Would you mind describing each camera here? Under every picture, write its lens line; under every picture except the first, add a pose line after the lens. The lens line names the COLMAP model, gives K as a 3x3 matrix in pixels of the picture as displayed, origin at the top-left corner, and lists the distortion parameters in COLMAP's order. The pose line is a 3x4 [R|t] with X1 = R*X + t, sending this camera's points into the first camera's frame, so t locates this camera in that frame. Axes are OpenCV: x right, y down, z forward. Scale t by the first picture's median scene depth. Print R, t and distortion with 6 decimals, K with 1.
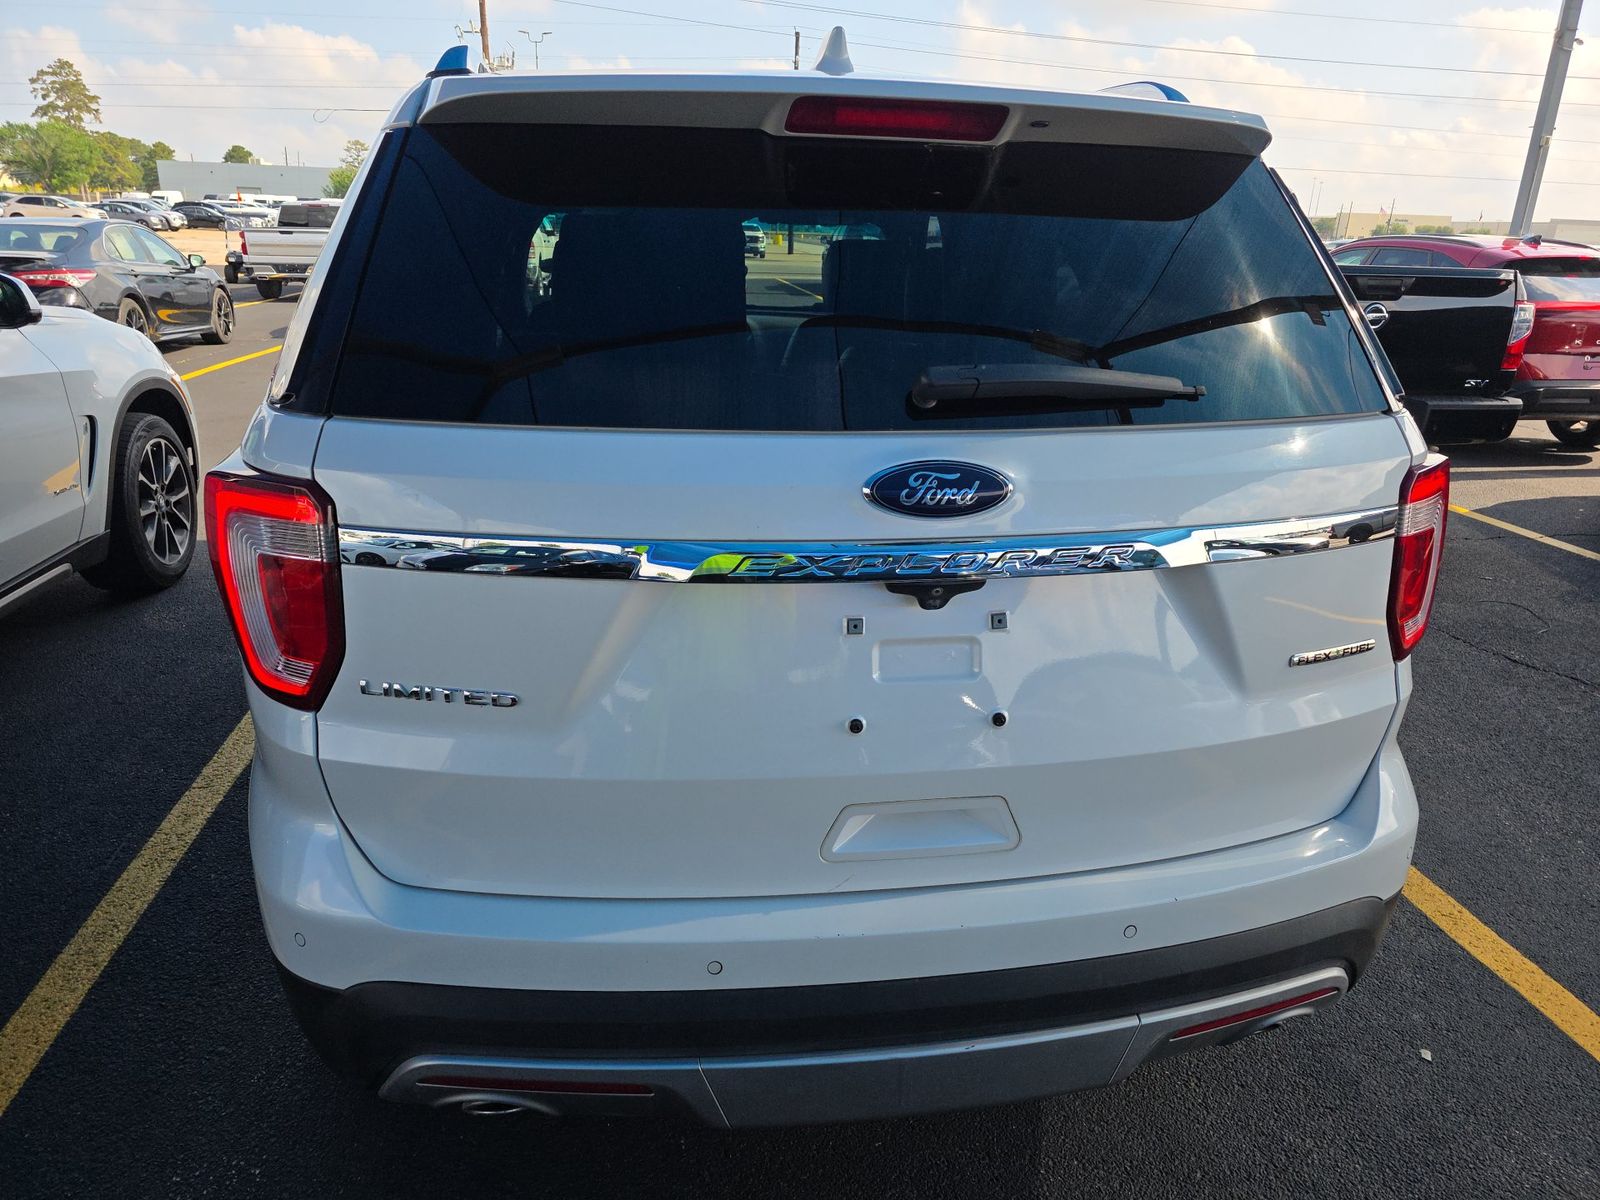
lens RADIAL K [[1070.7, 0, 800.0], [0, 1070.7, 600.0], [0, 0, 1]] dist [0.005881, 0.000006]
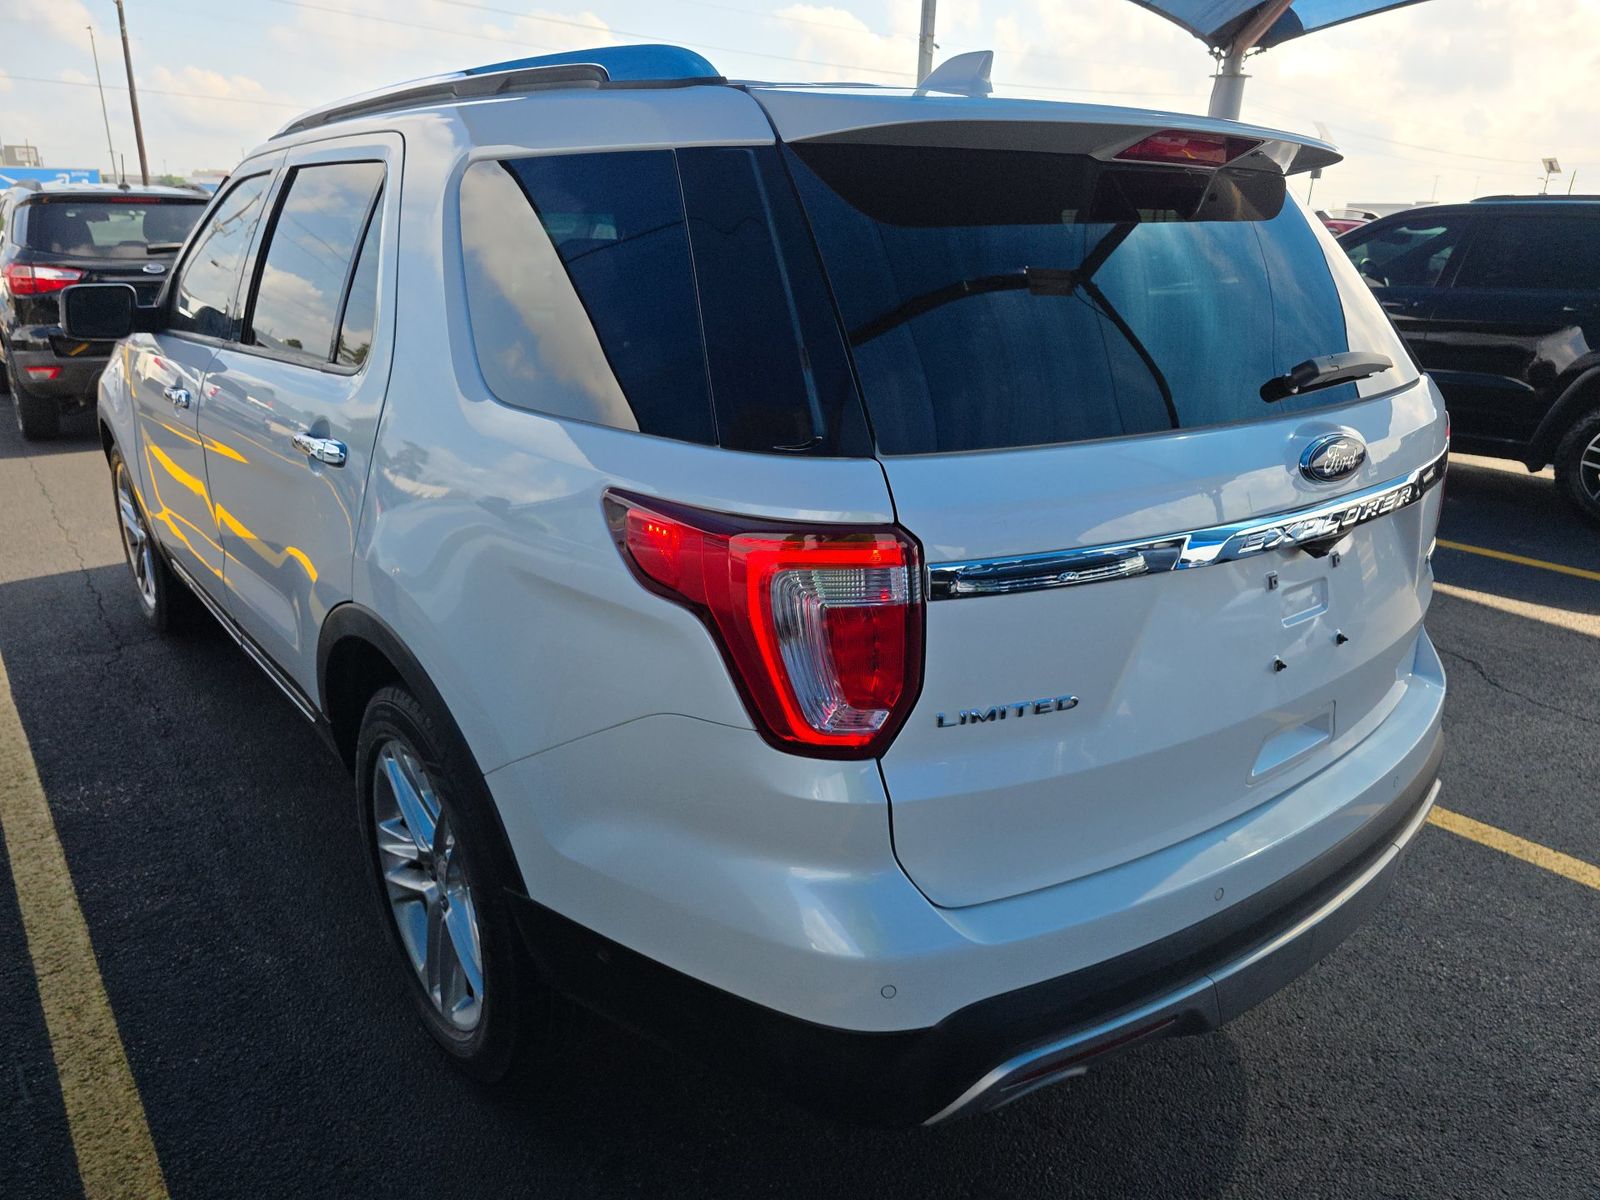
lens RADIAL K [[1066.9, 0, 800.7], [0, 1066.9, 622.7], [0, 0, 1]] dist [0.028922, 0.000382]
pose [[0.886767, -0.177862, 0.426625, -0.918387], [0.164053, 0.984018, 0.069247, -0.098571], [-0.432123, 0.008583, 0.901774, 0.149692]]
